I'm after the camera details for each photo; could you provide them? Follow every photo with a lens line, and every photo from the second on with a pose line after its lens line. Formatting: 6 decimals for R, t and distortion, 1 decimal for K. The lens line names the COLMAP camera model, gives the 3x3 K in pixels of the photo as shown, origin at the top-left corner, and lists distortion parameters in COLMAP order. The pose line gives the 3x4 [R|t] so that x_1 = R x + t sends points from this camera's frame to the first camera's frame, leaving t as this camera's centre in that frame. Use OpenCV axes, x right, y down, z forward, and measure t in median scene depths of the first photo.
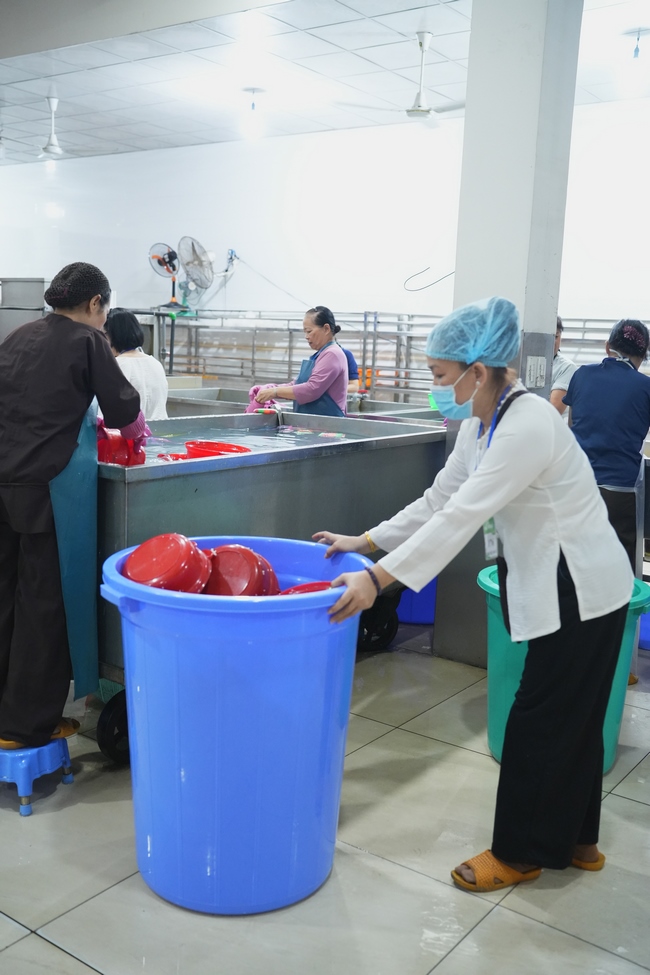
lens RADIAL K [[1002.3, 0, 331.3], [0, 1002.3, 491.9], [0, 0, 1]] dist [0.015254, 0.000000]
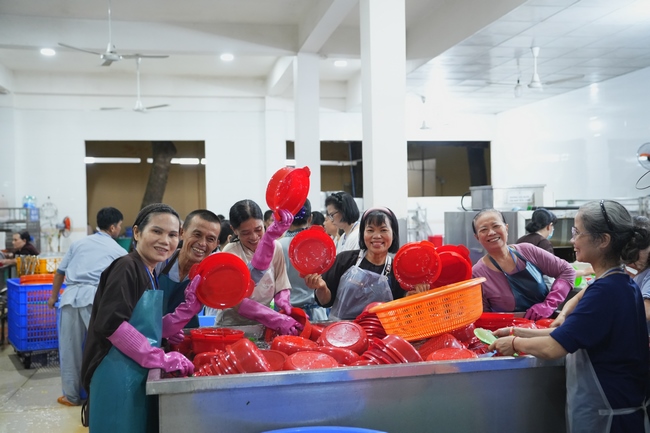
lens RADIAL K [[717.7, 0, 326.6], [0, 717.7, 214.3], [0, 0, 1]] dist [0.063598, 0.000000]
pose [[0.734965, -0.045355, -0.676587, 0.149918], [-0.058965, 0.989707, -0.130397, -0.037646], [0.675537, 0.135732, 0.724725, 0.163969]]
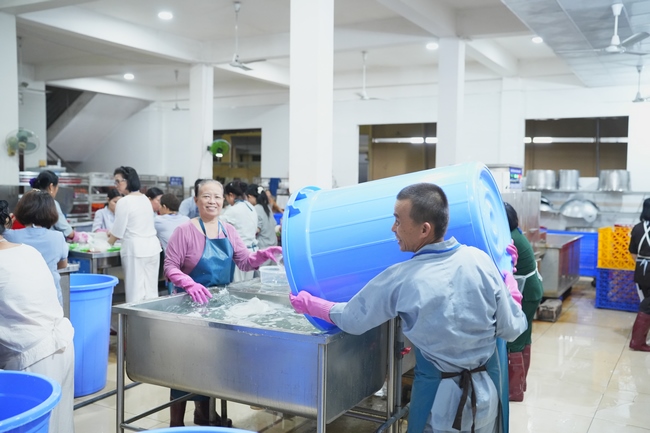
lens RADIAL K [[668.2, 0, 324.8], [0, 668.2, 213.1], [0, 0, 1]] dist [0.015254, 0.000000]
pose [[0.103899, 0.006211, -0.994568, 0.456139], [-0.167326, 0.985837, -0.011323, -0.094828], [0.980412, 0.167594, 0.103466, 0.637661]]
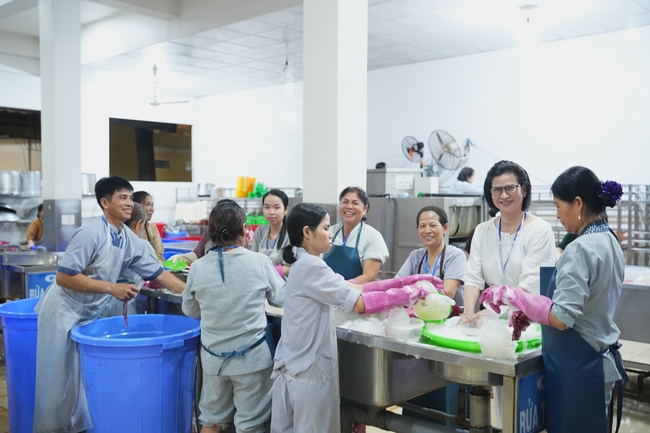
lens RADIAL K [[668.2, 0, 322.4], [0, 668.2, 216.3], [0, 0, 1]] dist [0.015254, 0.000000]
pose [[0.992591, -0.032058, -0.117201, -0.218896], [0.017278, 0.992005, -0.125014, -0.051561], [0.120272, 0.122062, 0.985208, 0.196296]]
